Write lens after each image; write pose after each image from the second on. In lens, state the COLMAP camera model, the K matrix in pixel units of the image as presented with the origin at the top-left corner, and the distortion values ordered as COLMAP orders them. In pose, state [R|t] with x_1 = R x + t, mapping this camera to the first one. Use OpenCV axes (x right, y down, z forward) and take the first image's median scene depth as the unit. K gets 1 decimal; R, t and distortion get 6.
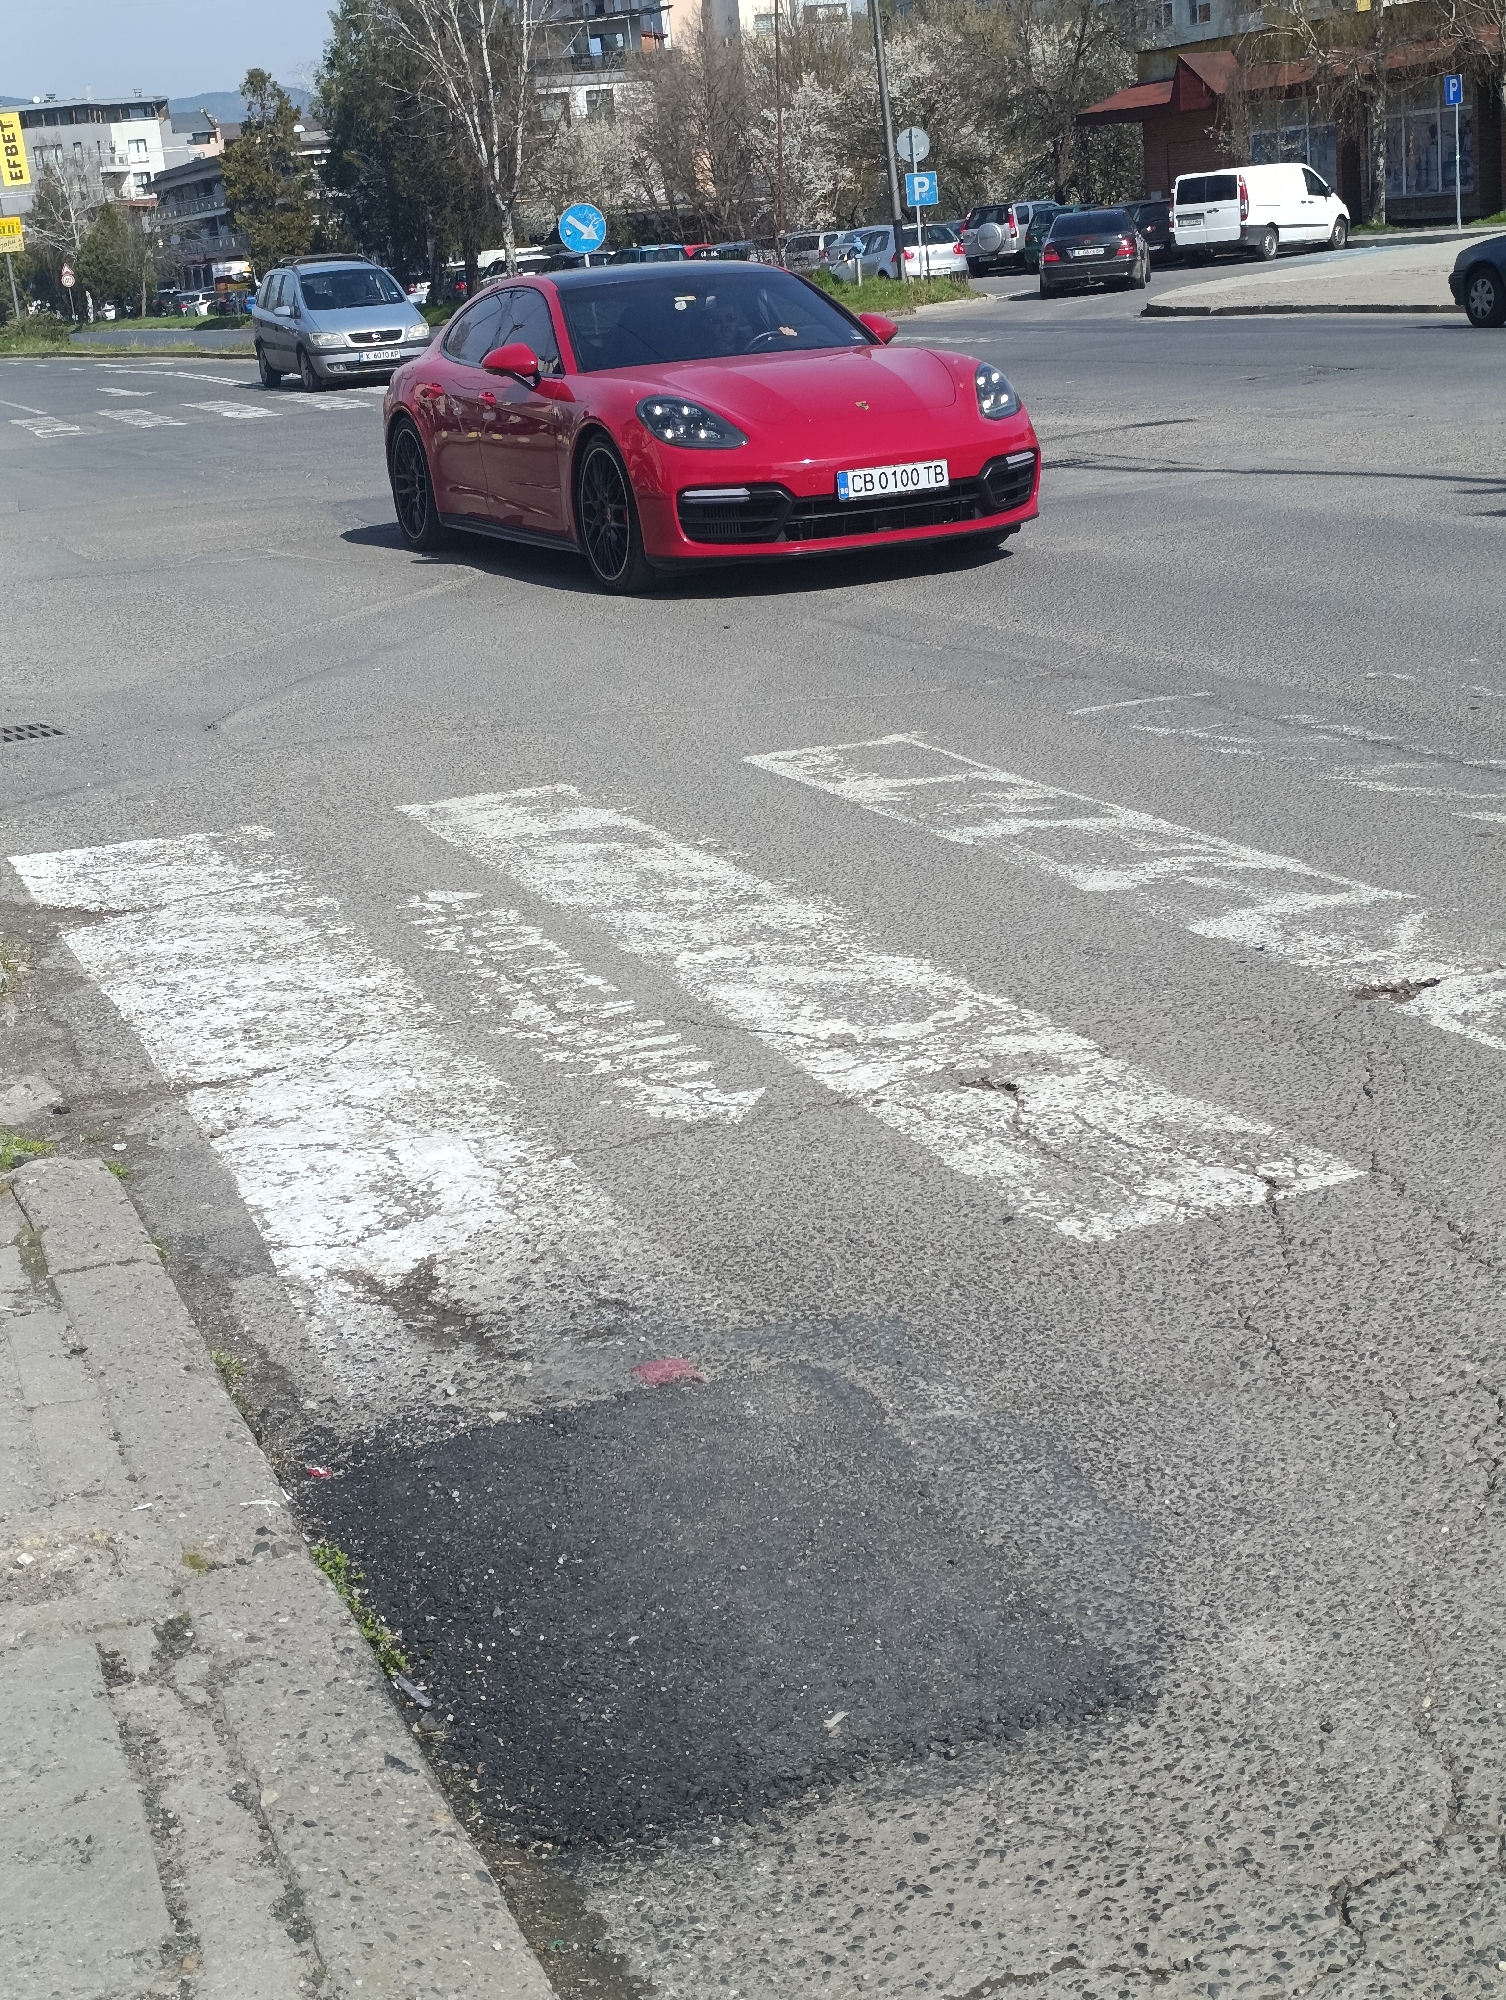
lens RADIAL K [[2695.2, 0, 760.0], [0, 2695.2, 993.8], [0, 0, 1]] dist [-0.039104, 0.000000]
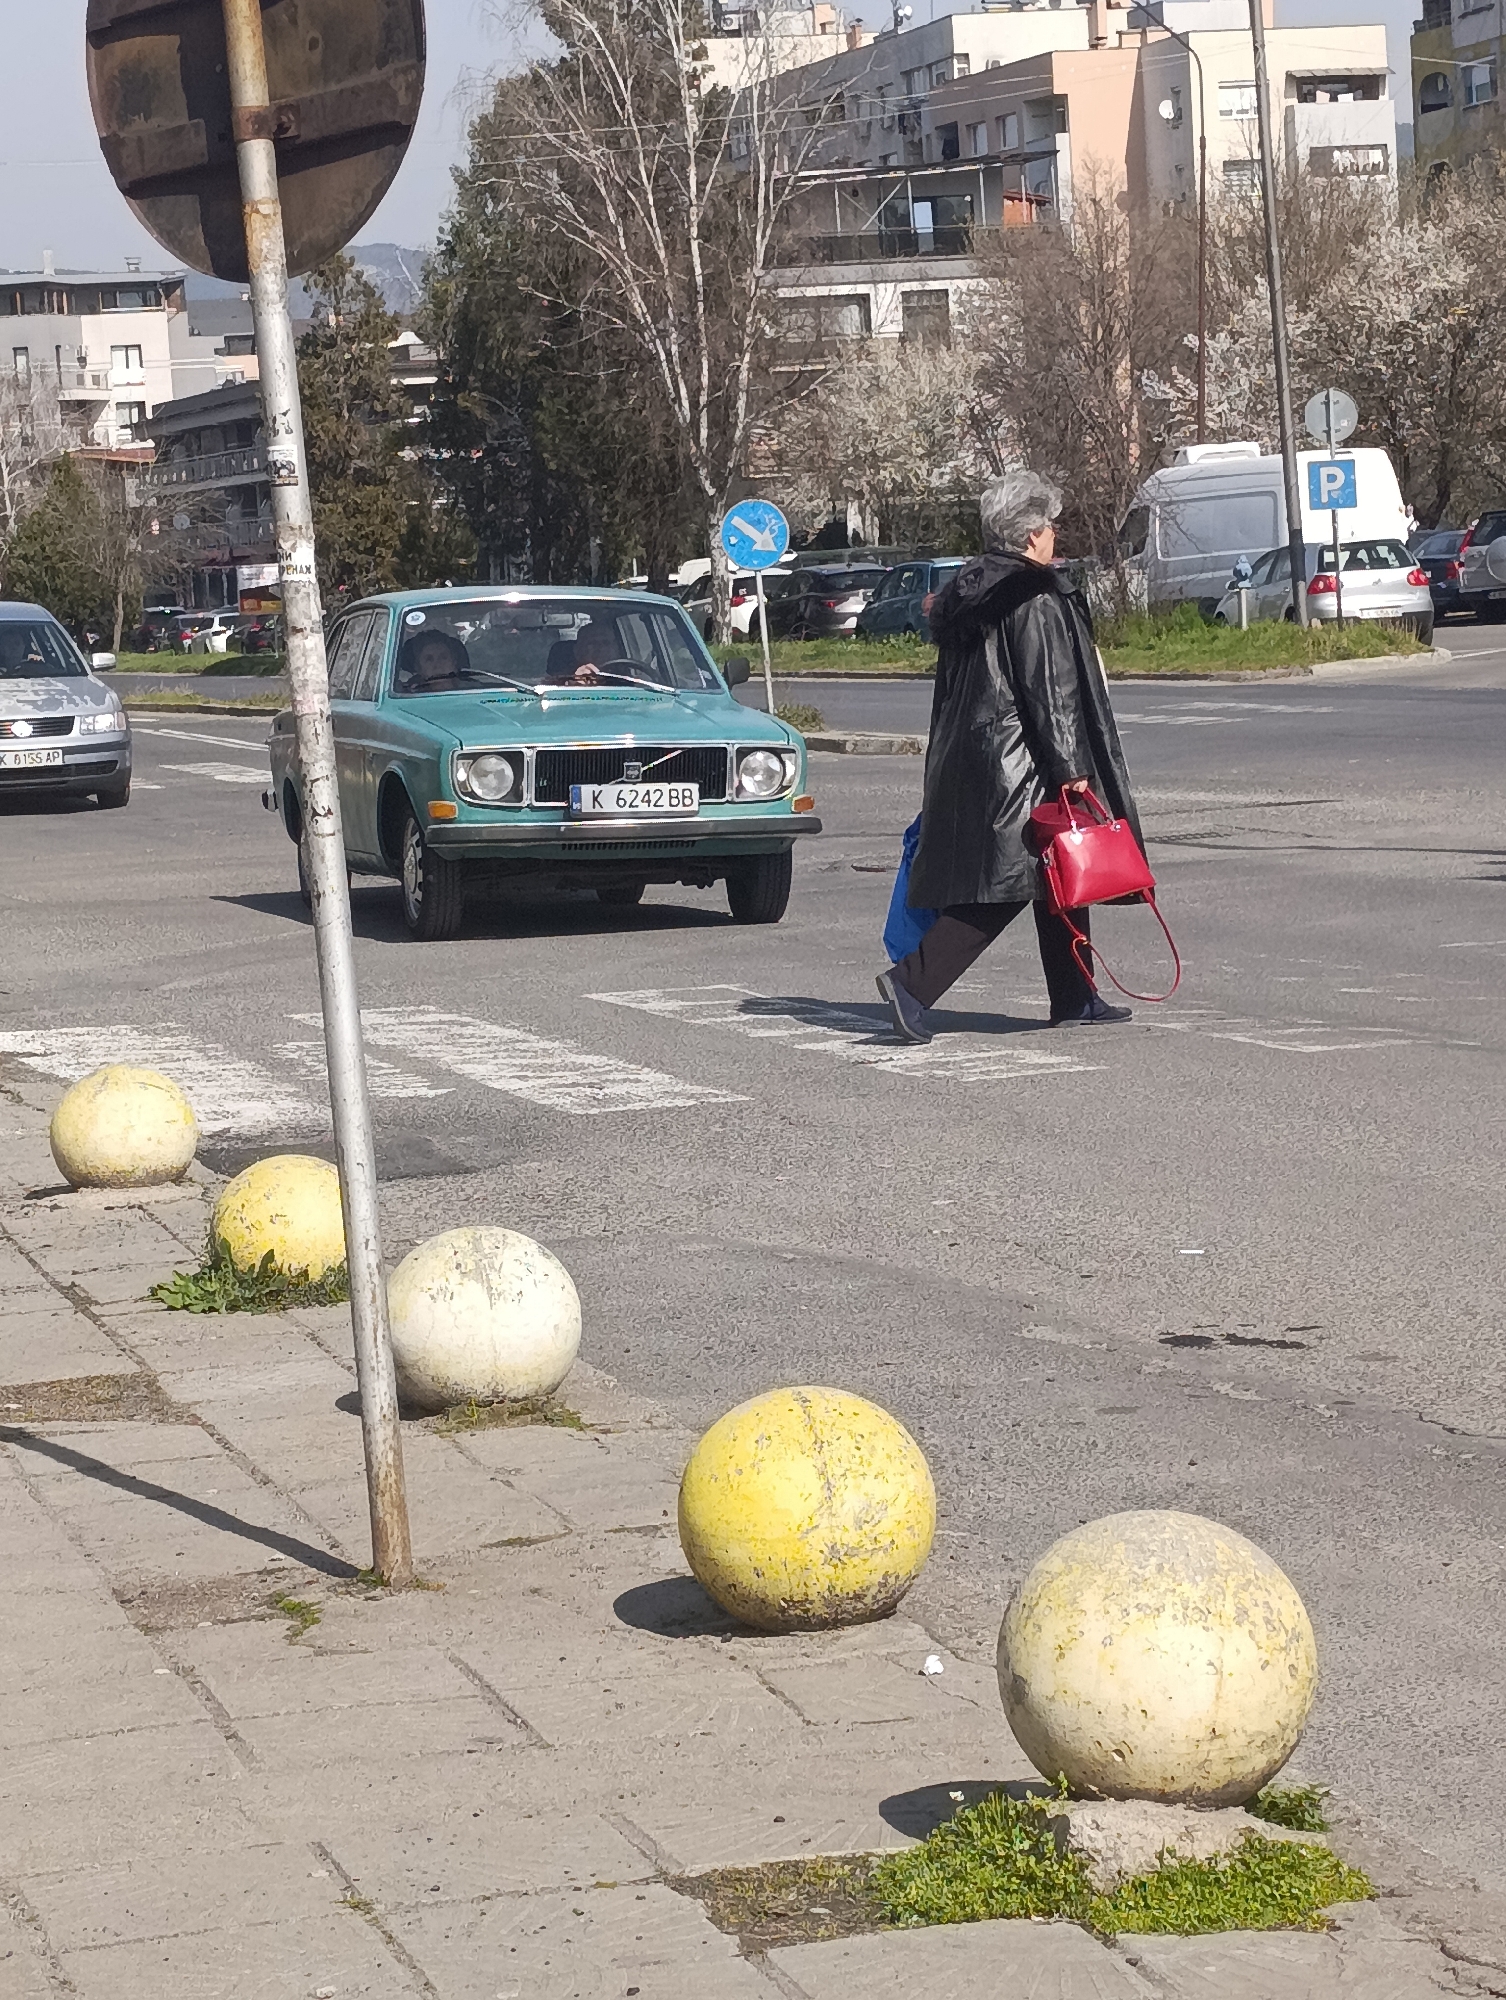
lens RADIAL K [[5368.5, 0, 751.0], [0, 5368.5, 1000.9], [0, 0, 1]] dist [0.015111, 0.000000]
pose [[0.994435, 0.033765, -0.099797, 0.030301], [-0.051833, 0.981479, -0.184424, 0.034644], [0.091722, 0.188571, 0.977767, -0.129995]]
